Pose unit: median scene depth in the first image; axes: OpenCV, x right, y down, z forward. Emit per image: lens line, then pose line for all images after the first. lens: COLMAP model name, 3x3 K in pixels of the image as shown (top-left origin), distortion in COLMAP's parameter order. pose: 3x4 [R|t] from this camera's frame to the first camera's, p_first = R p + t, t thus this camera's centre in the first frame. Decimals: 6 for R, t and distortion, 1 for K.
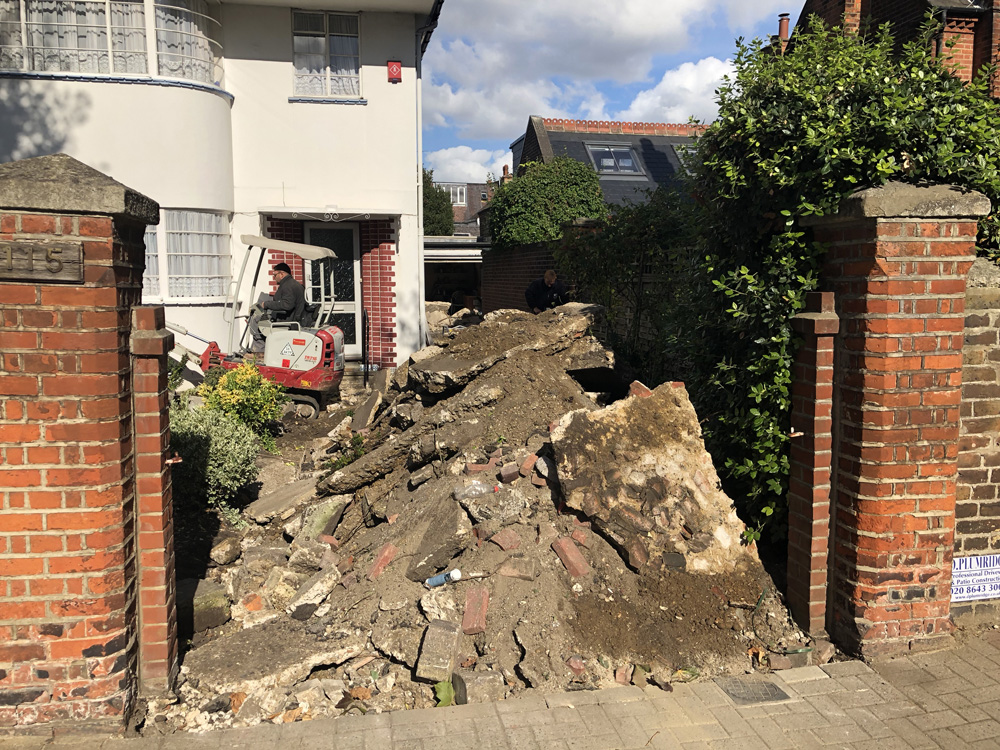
lens RADIAL K [[819.8, 0, 500.3], [0, 819.8, 398.5], [0, 0, 1]] dist [-0.005870, -0.009387]
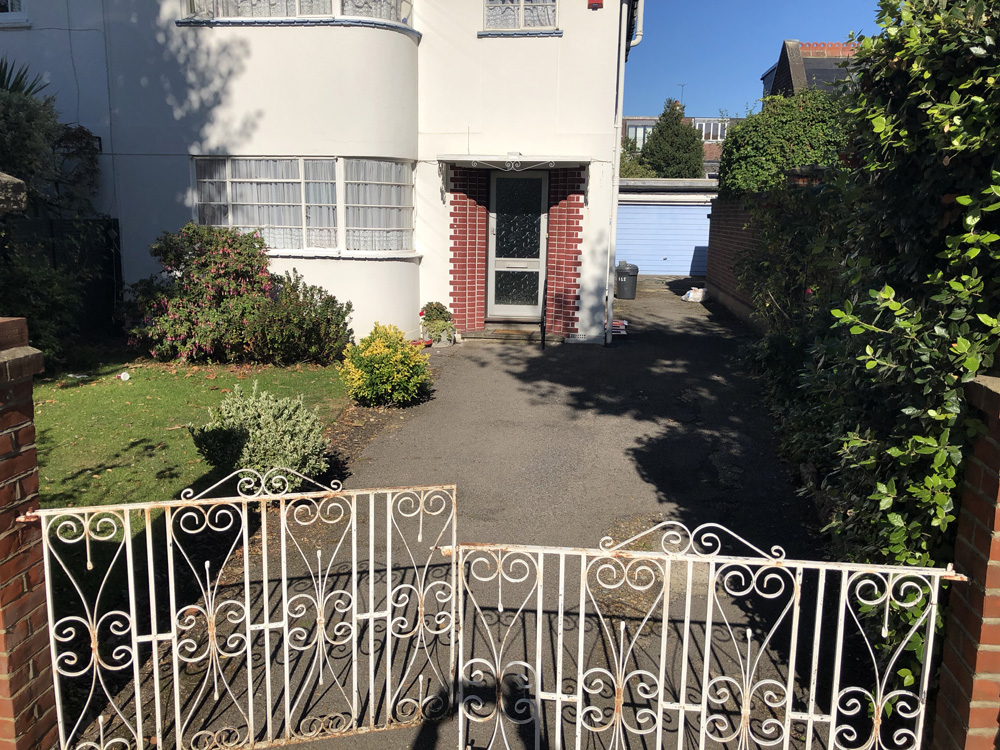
lens RADIAL K [[819.8, 0, 500.3], [0, 819.8, 398.5], [0, 0, 1]] dist [-0.005870, -0.009387]
pose [[0.951624, 0.080598, -0.296505, 0.071970], [-0.058992, 0.994957, 0.081121, -0.038140], [0.301548, -0.059705, 0.951580, 0.118171]]
